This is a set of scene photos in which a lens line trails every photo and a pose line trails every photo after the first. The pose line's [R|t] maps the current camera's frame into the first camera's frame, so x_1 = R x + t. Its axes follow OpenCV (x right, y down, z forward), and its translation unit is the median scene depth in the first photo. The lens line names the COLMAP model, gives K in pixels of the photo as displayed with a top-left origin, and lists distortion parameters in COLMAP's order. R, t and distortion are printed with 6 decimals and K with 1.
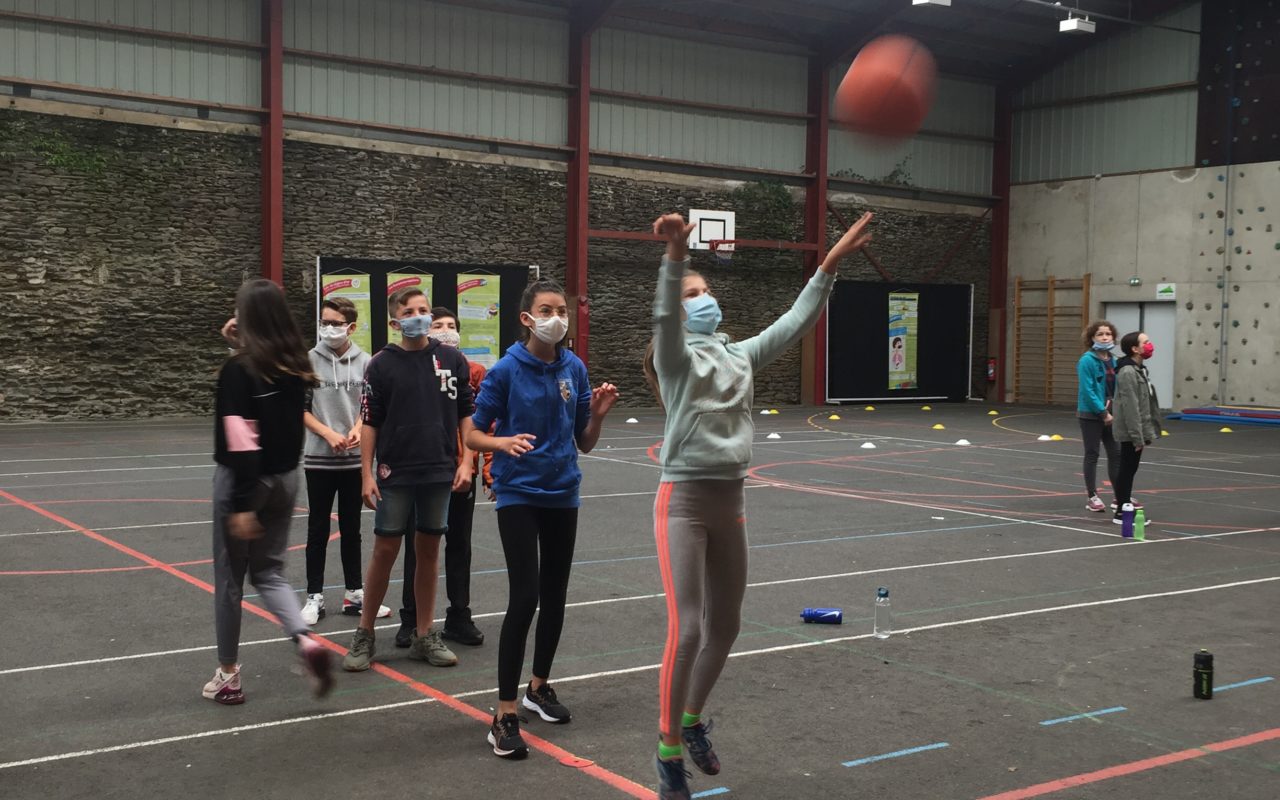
lens RADIAL K [[1451.5, 0, 638.2], [0, 1451.5, 396.3], [0, 0, 1]] dist [0.033336, 0.000000]
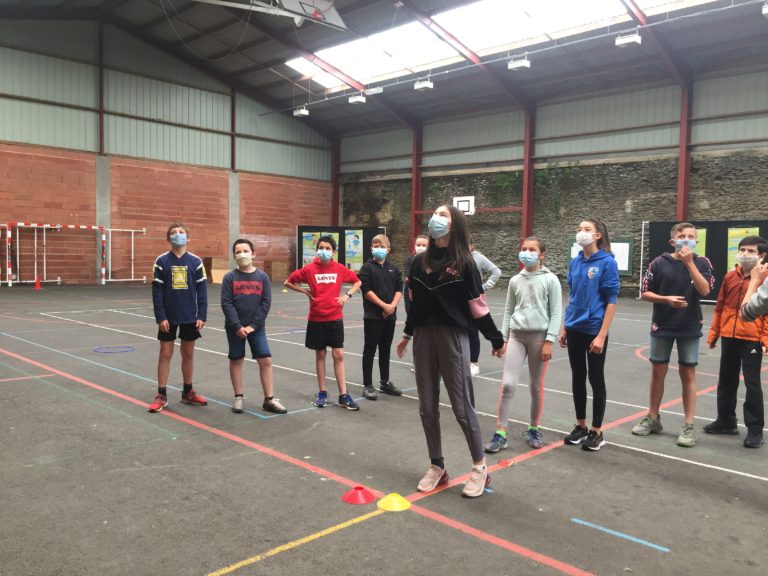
lens RADIAL K [[655.3, 0, 381.7], [0, 655.3, 286.5], [0, 0, 1]] dist [0.076500, -0.104140]
pose [[0.190816, 0.026563, -0.981266, 0.931446], [-0.051396, 0.998533, 0.017036, -0.003514], [0.980279, 0.047182, 0.191902, 0.653001]]
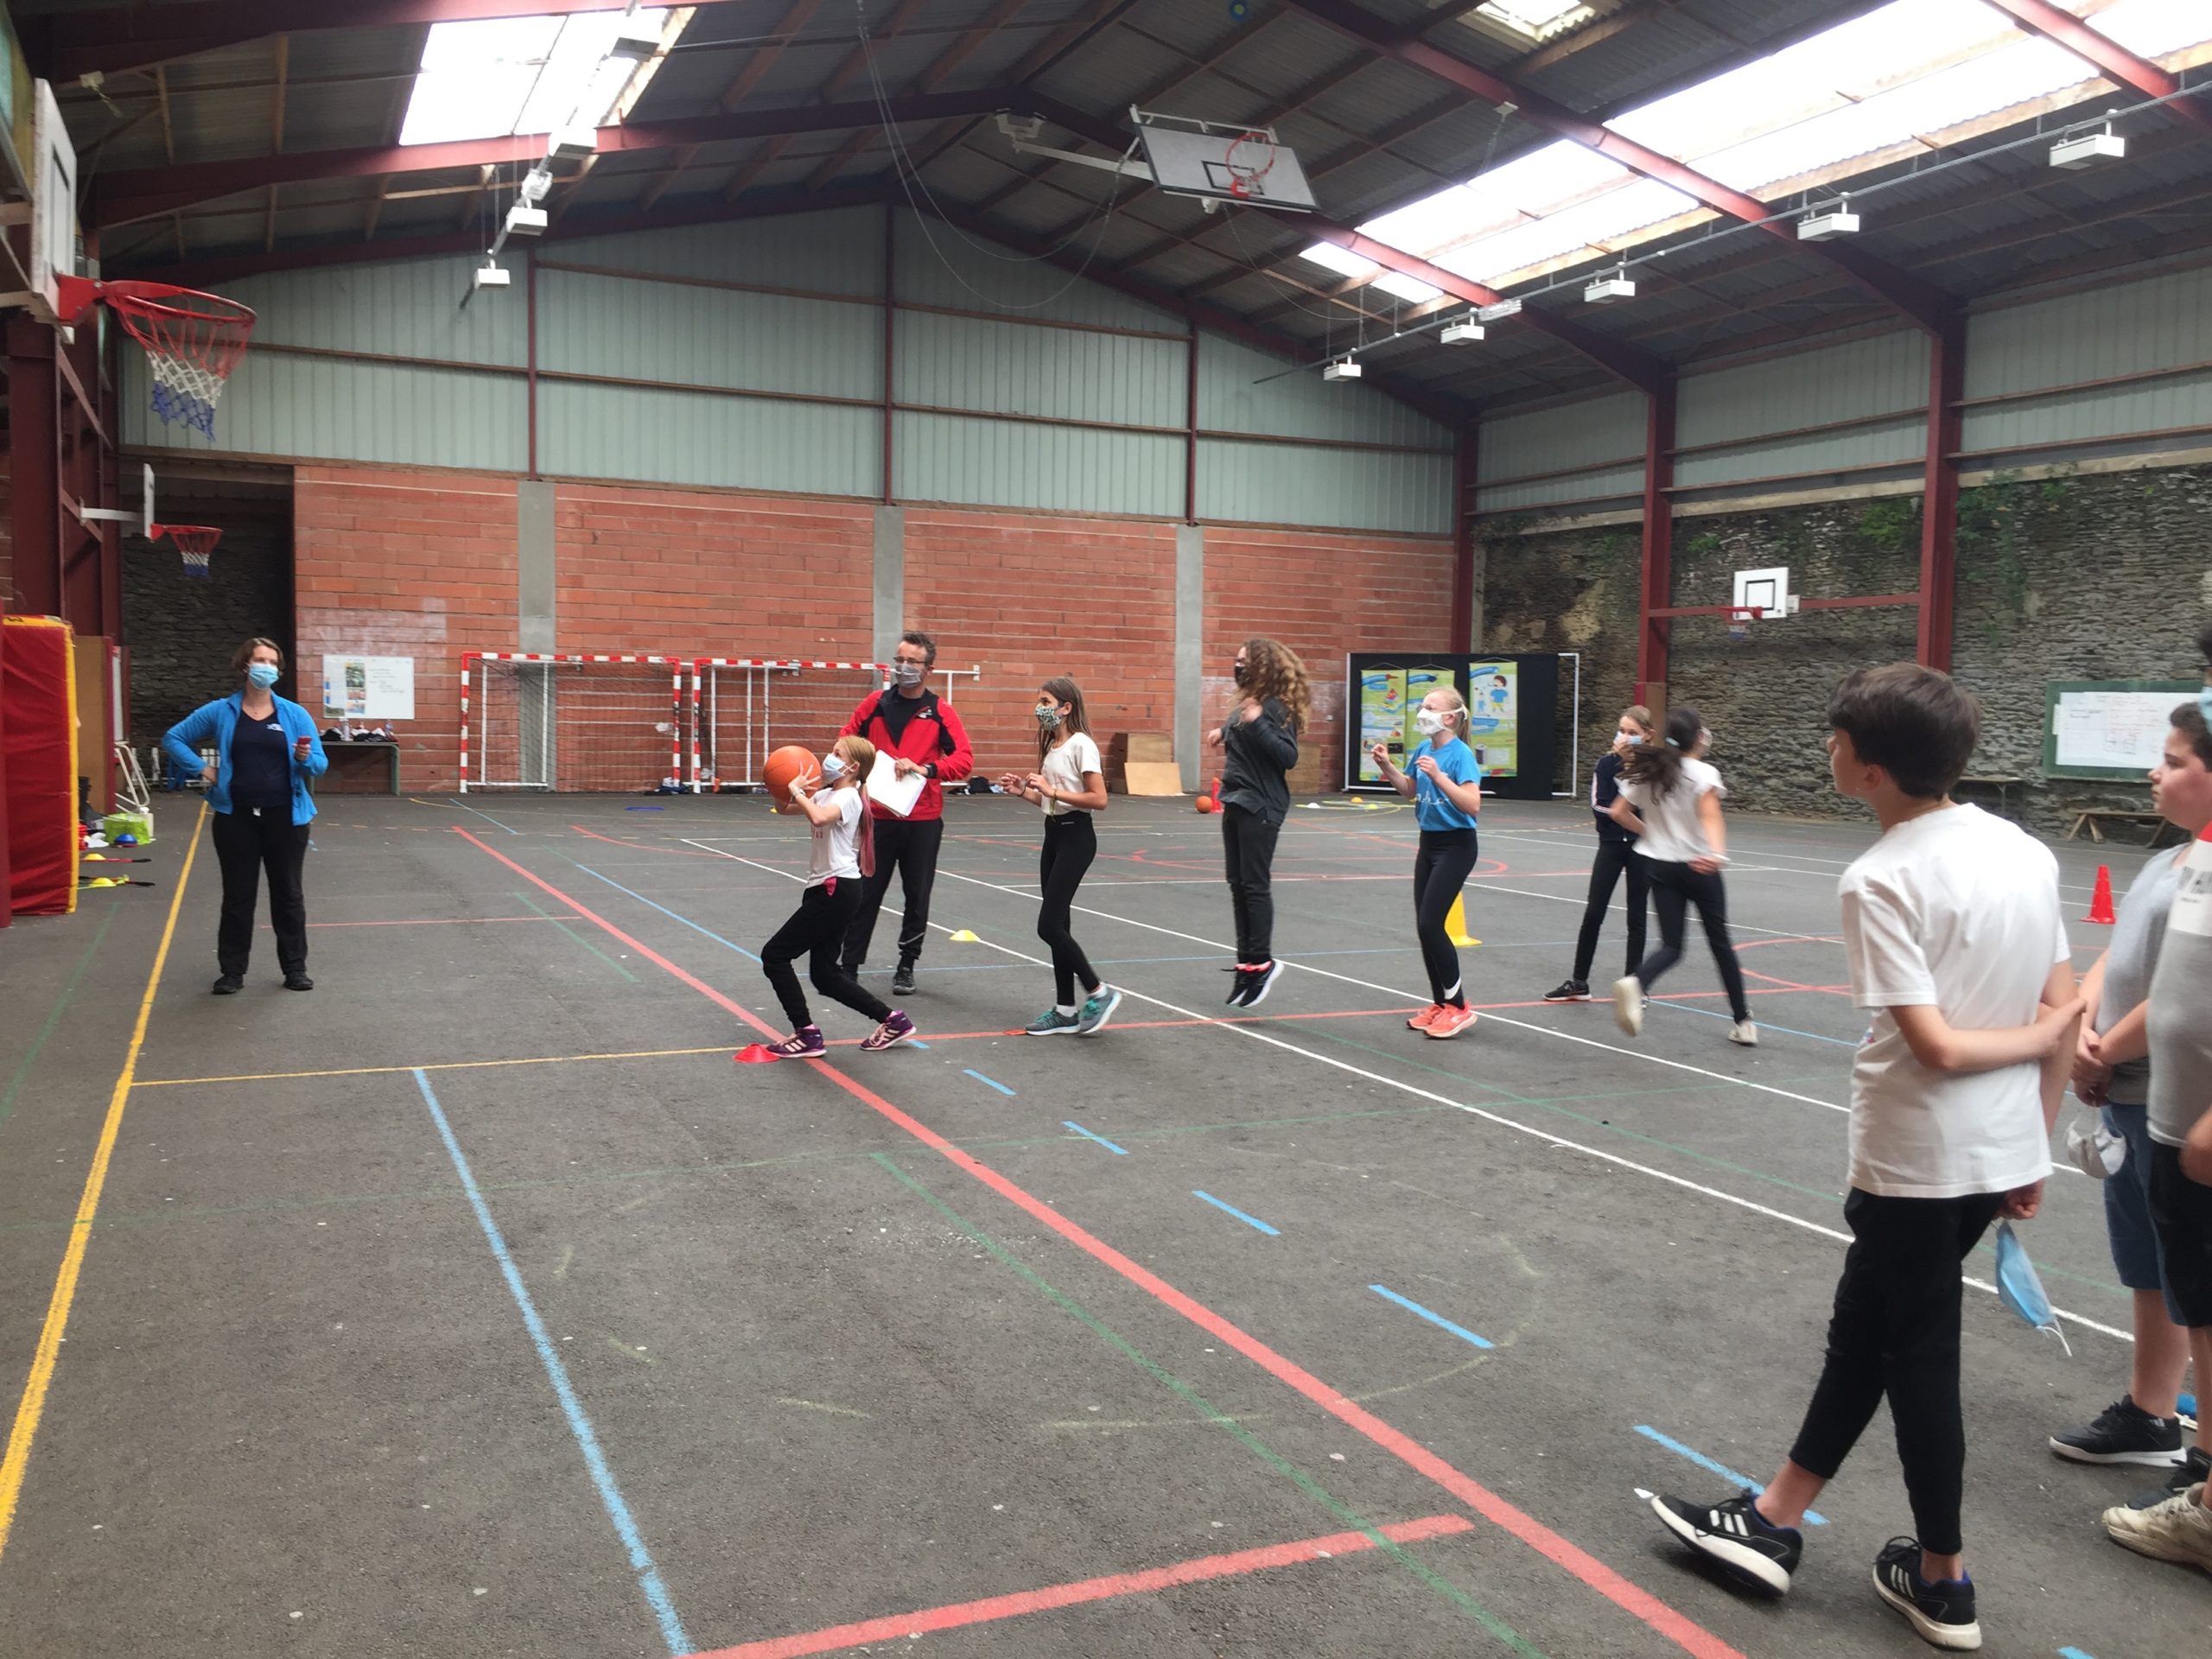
lens RADIAL K [[1887.4, 0, 1091.4], [0, 1887.4, 822.0], [0, 0, 1]] dist [0.076500, -0.104140]
pose [[-0.178387, 0.028372, -0.983551, 1.078379], [-0.060616, 0.997369, 0.039765, -0.007178], [0.982091, 0.066712, -0.176198, 0.776054]]
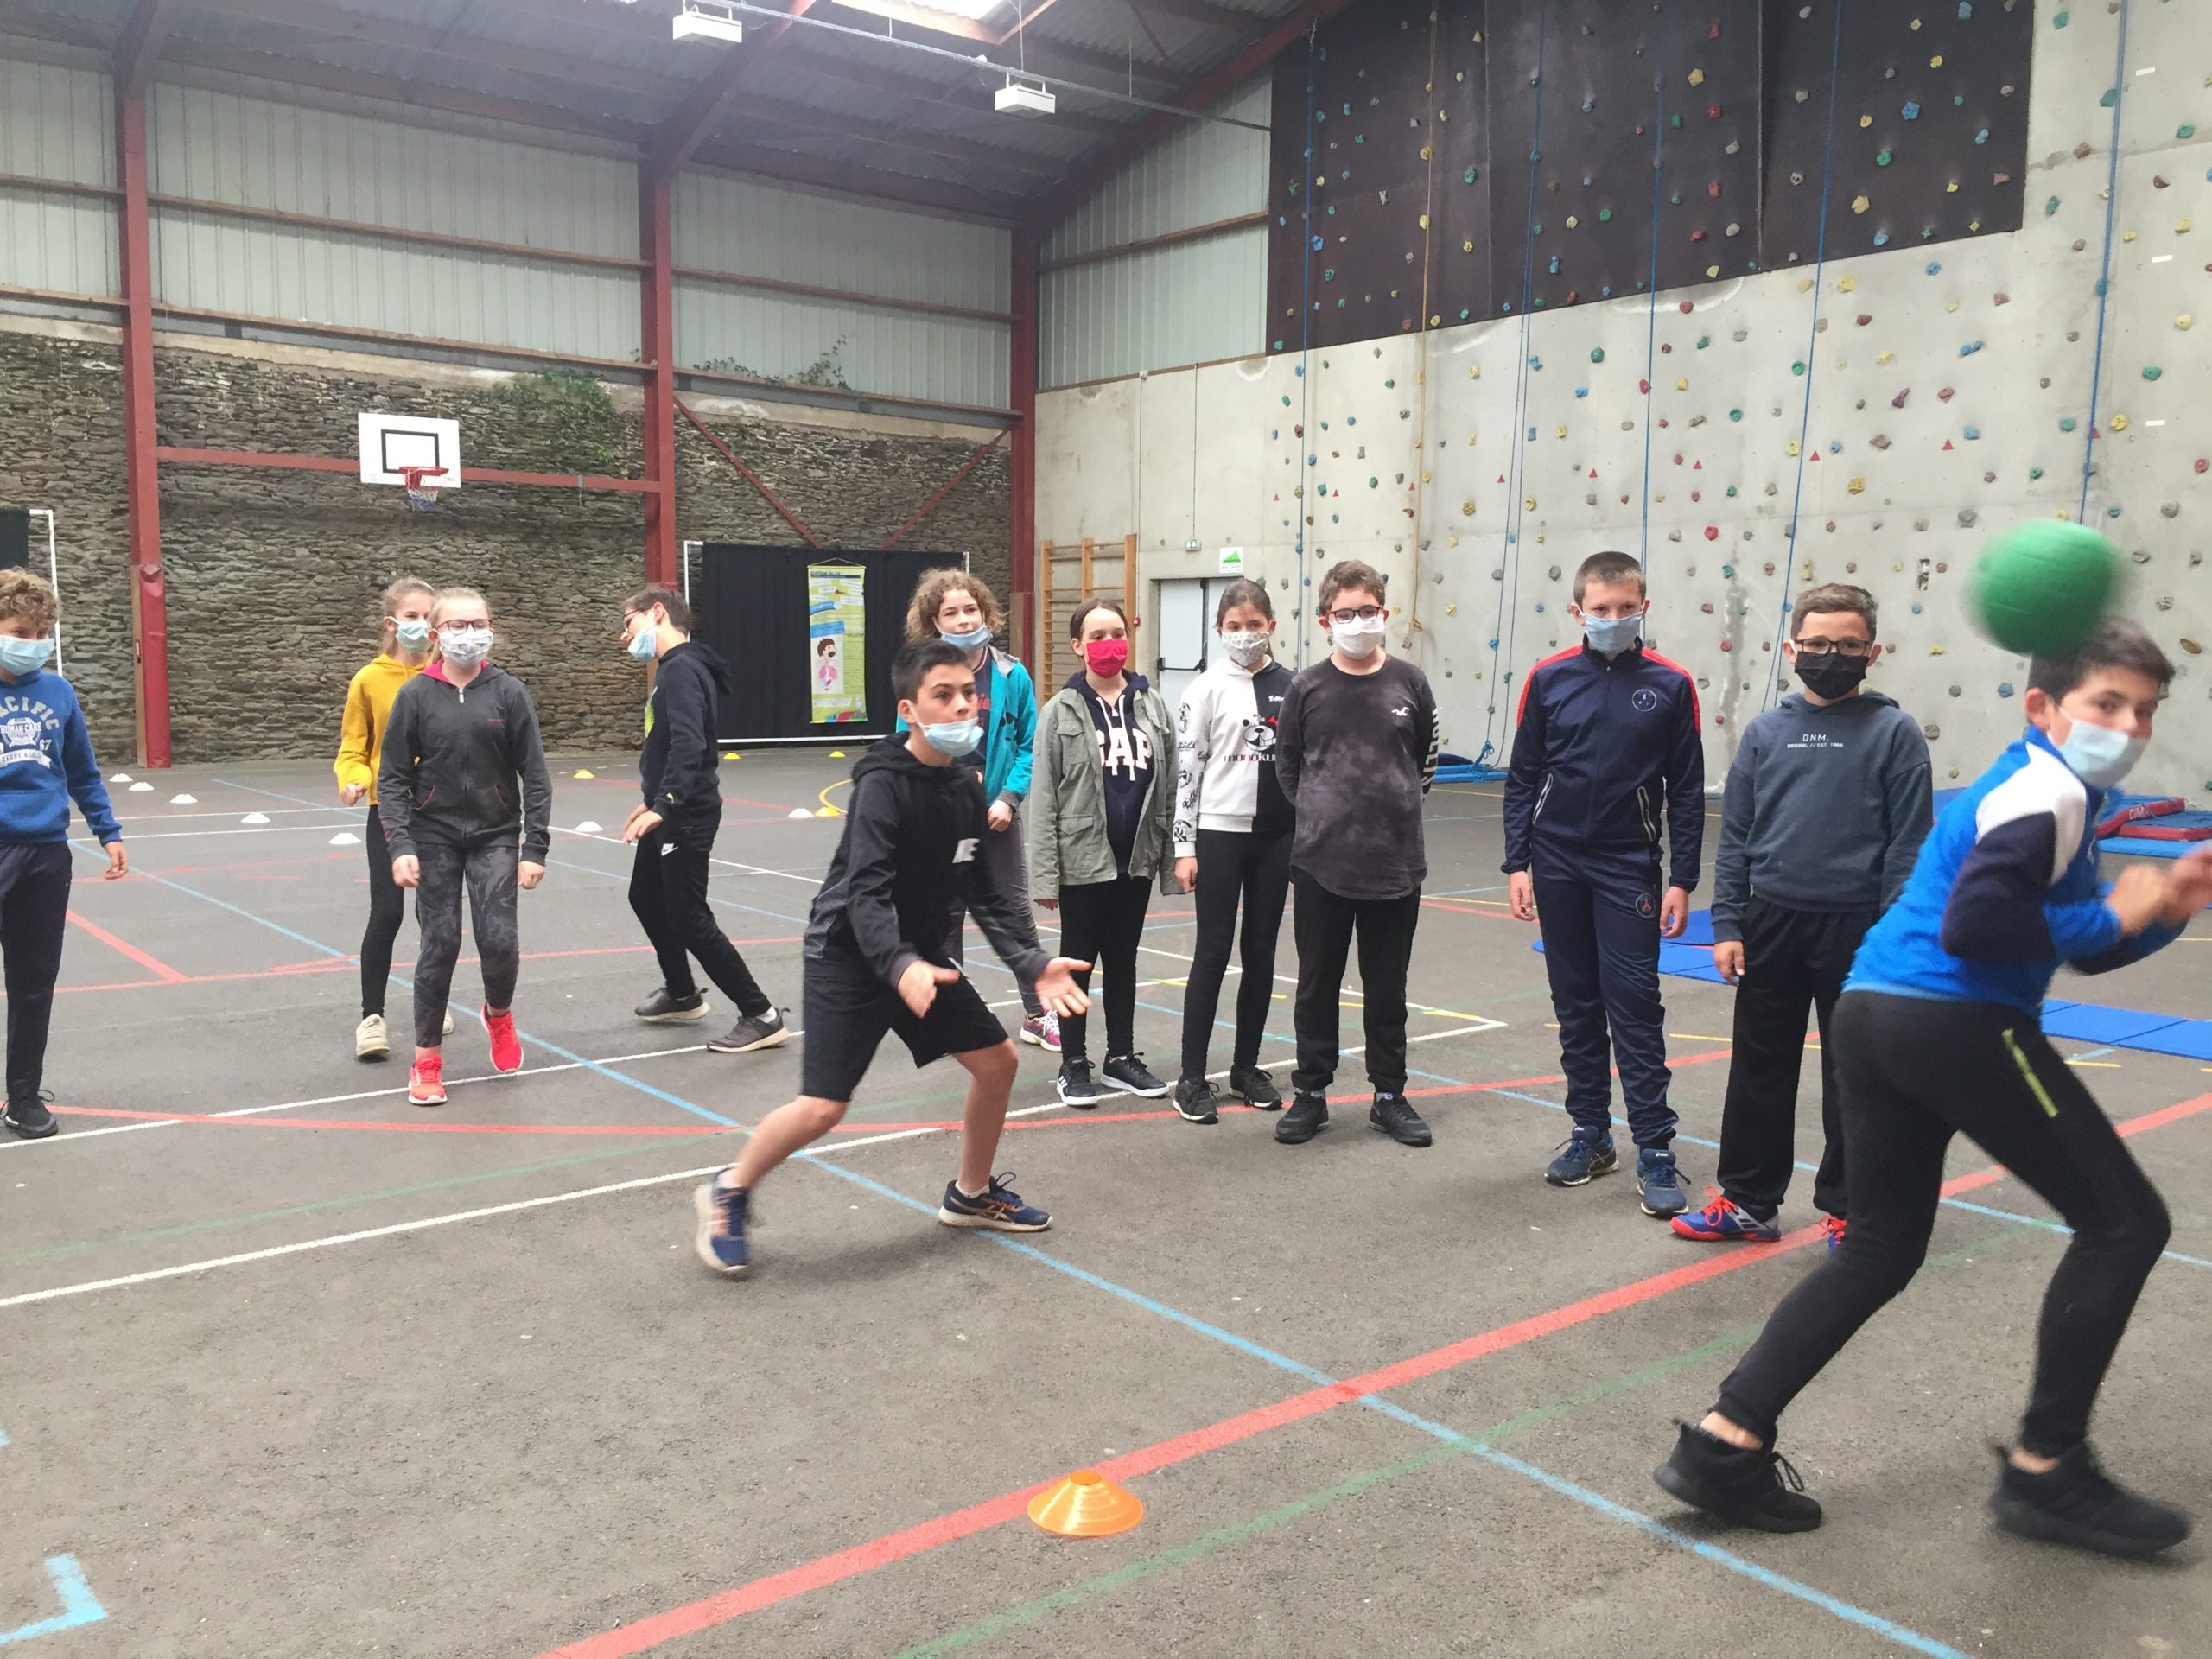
lens RADIAL K [[1887.4, 0, 1107.1], [0, 1887.4, 830.0], [0, 0, 1]] dist [0.076500, -0.104140]
pose [[0.997176, -0.014773, 0.073629, 0.251347], [0.010748, 0.998441, 0.054769, -0.002295], [-0.074323, -0.053823, 0.995781, 0.201472]]
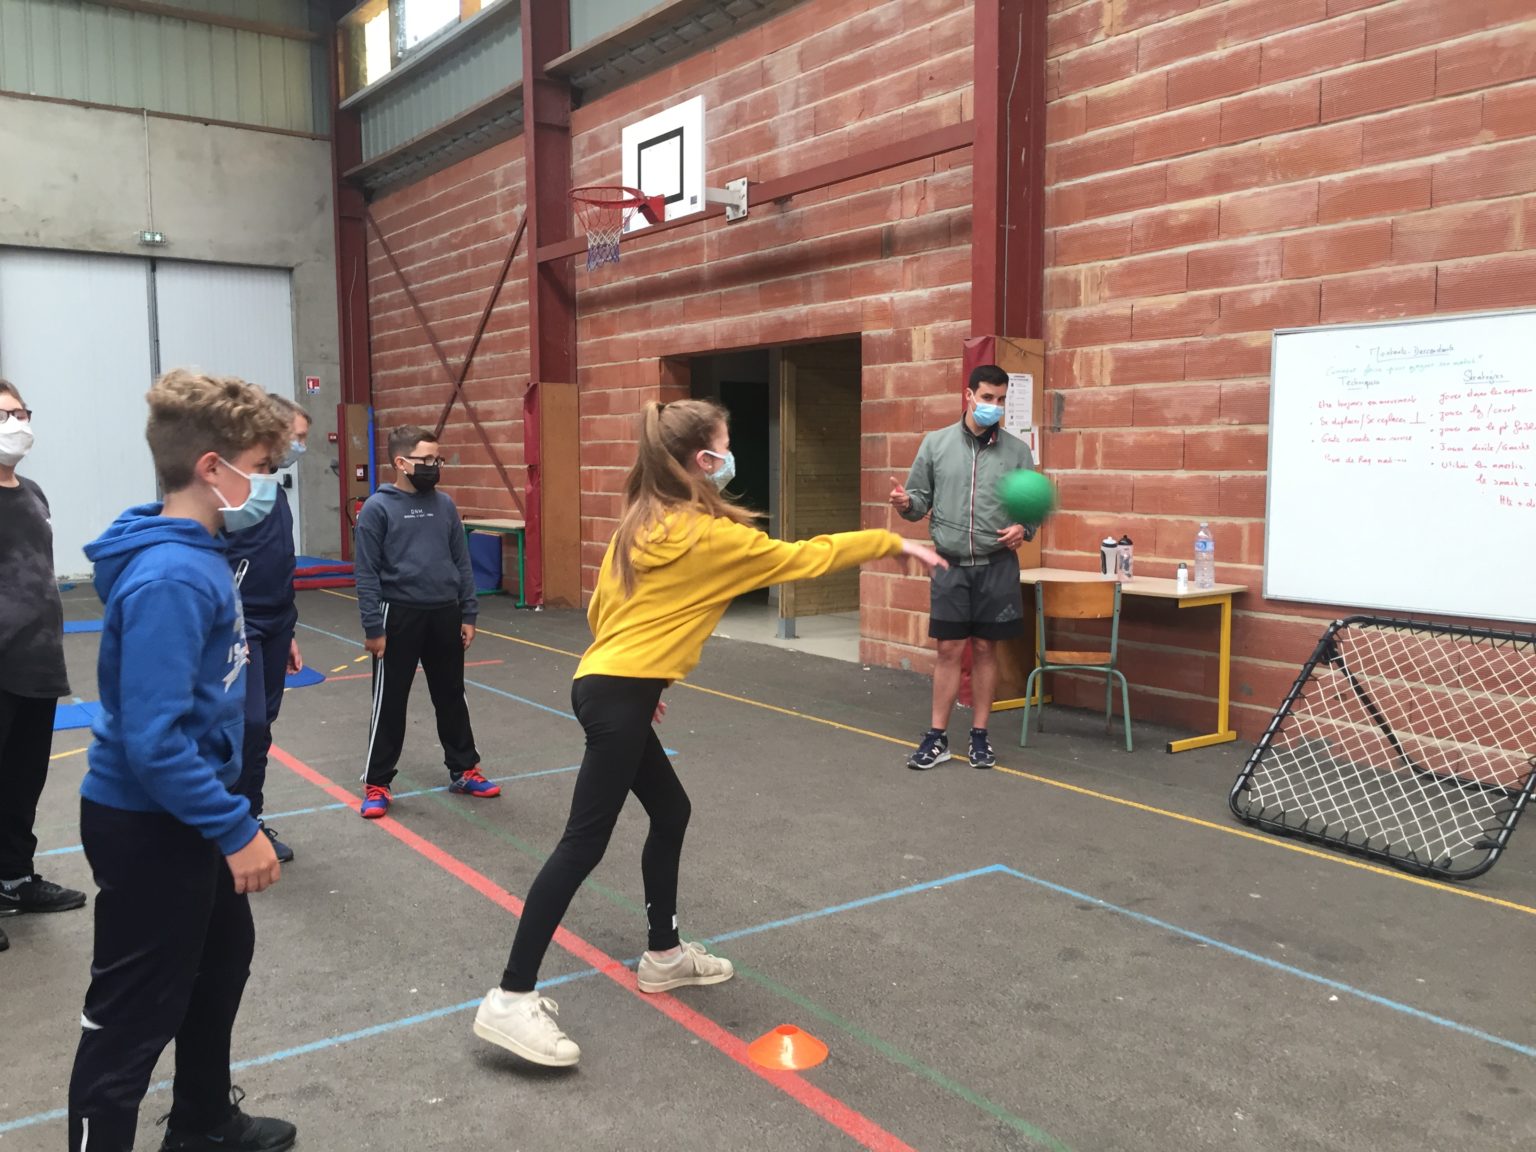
lens RADIAL K [[1310.6, 0, 729.1], [0, 1310.6, 547.0], [0, 0, 1]] dist [0.076500, -0.104140]
pose [[0.000912, -0.089918, 0.995949, 0.150012], [0.050027, 0.994706, 0.089760, -0.010190], [-0.998747, 0.049742, 0.005405, 0.310363]]
